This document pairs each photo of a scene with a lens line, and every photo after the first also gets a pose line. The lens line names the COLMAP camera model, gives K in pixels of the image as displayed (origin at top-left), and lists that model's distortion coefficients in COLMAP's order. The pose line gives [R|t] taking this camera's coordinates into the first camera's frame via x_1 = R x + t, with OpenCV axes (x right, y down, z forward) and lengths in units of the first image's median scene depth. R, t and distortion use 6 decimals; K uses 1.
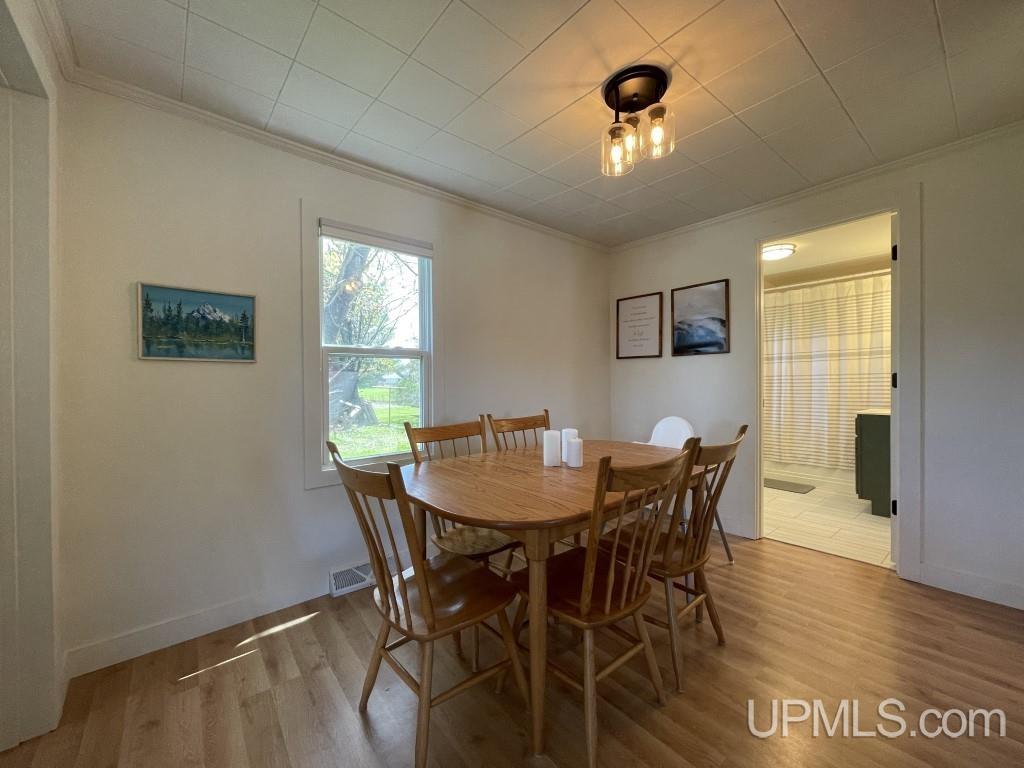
lens RADIAL K [[408.9, 0, 507.3], [0, 408.9, 385.1], [0, 0, 1]] dist [0.002791, 0.000323]
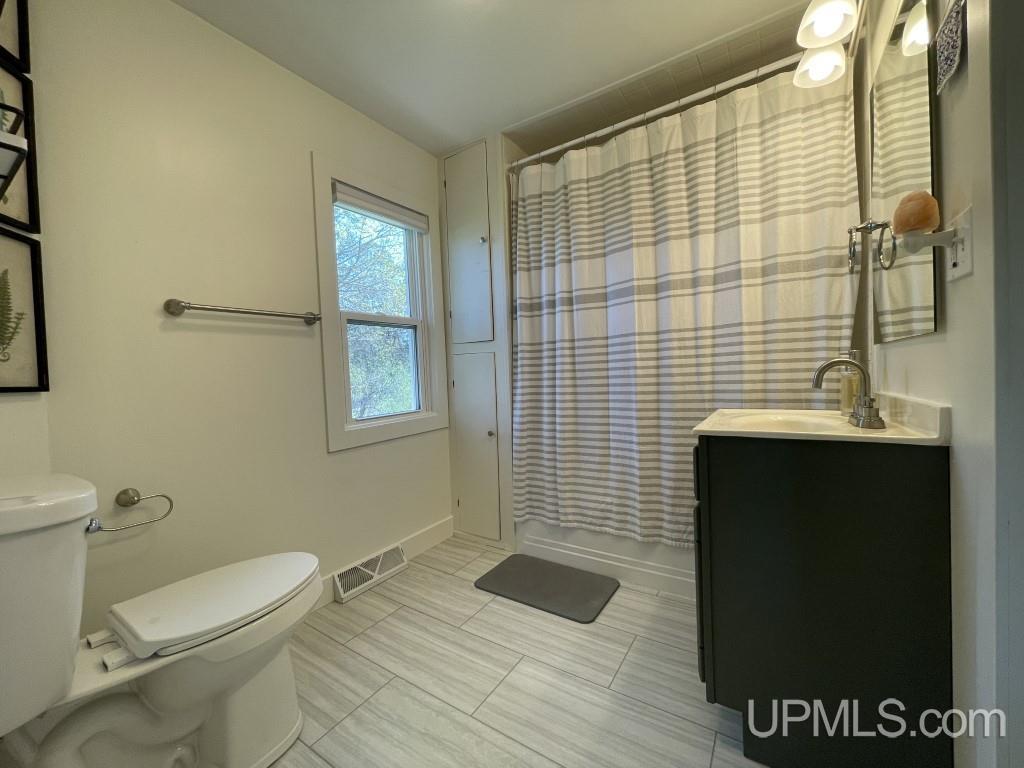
lens RADIAL K [[415.1, 0, 497.5], [0, 415.1, 383.5], [0, 0, 1]] dist [-0.012287, 0.000203]
pose [[0.959917, -0.031919, 0.278460, 0.514095], [0.029646, 0.999484, 0.012369, 0.018618], [-0.278711, -0.003618, 0.960368, 0.613724]]
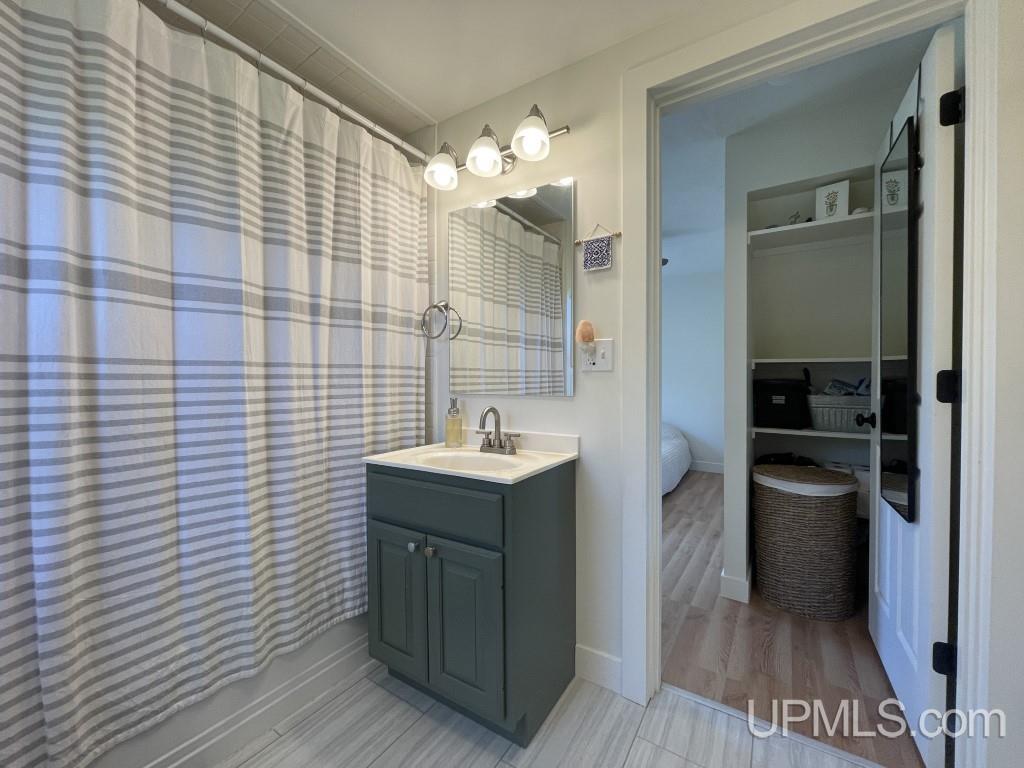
lens RADIAL K [[412.1, 0, 510.3], [0, 412.1, 387.1], [0, 0, 1]] dist [-0.000738, -0.000175]
pose [[-0.305517, 0.000502, 0.952186, 0.444018], [0.016173, 0.999858, 0.004662, -0.006354], [-0.952049, 0.016824, -0.305482, 0.912588]]
